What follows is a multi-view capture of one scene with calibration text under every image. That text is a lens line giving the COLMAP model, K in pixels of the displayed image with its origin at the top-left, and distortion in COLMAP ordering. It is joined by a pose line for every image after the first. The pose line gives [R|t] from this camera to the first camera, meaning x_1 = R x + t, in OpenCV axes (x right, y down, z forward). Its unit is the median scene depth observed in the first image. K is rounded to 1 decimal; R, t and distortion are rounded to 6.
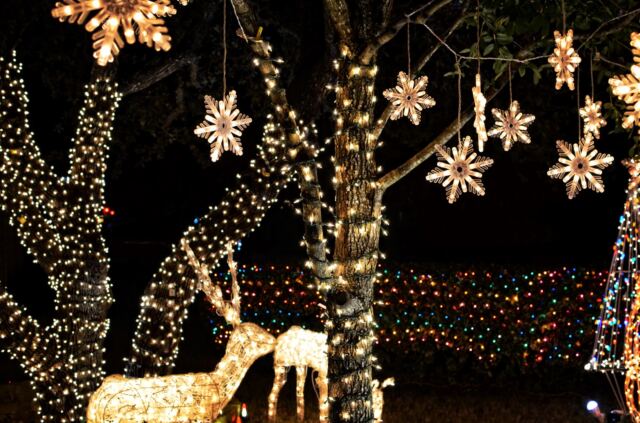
lens RADIAL K [[990.9, 0, 320.0], [0, 990.9, 211.5], [0, 0, 1]] dist [-0.169009, 0.037757]
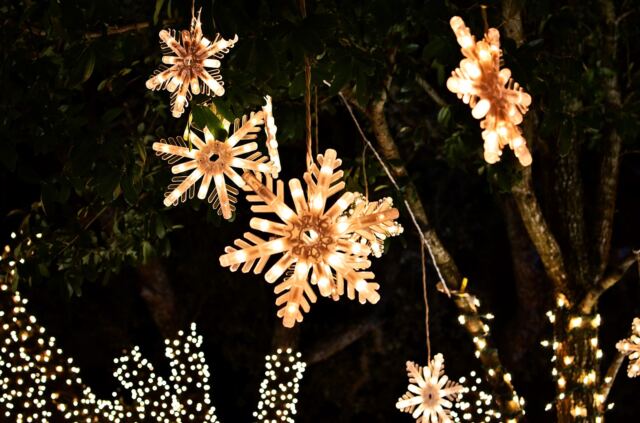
lens RADIAL K [[990.9, 0, 320.0], [0, 990.9, 211.5], [0, 0, 1]] dist [-0.169009, 0.037757]
pose [[0.982389, -0.079029, -0.169310, -0.030427], [0.031651, 0.963438, -0.266056, -0.015968], [0.184146, 0.256012, 0.948972, 0.126170]]
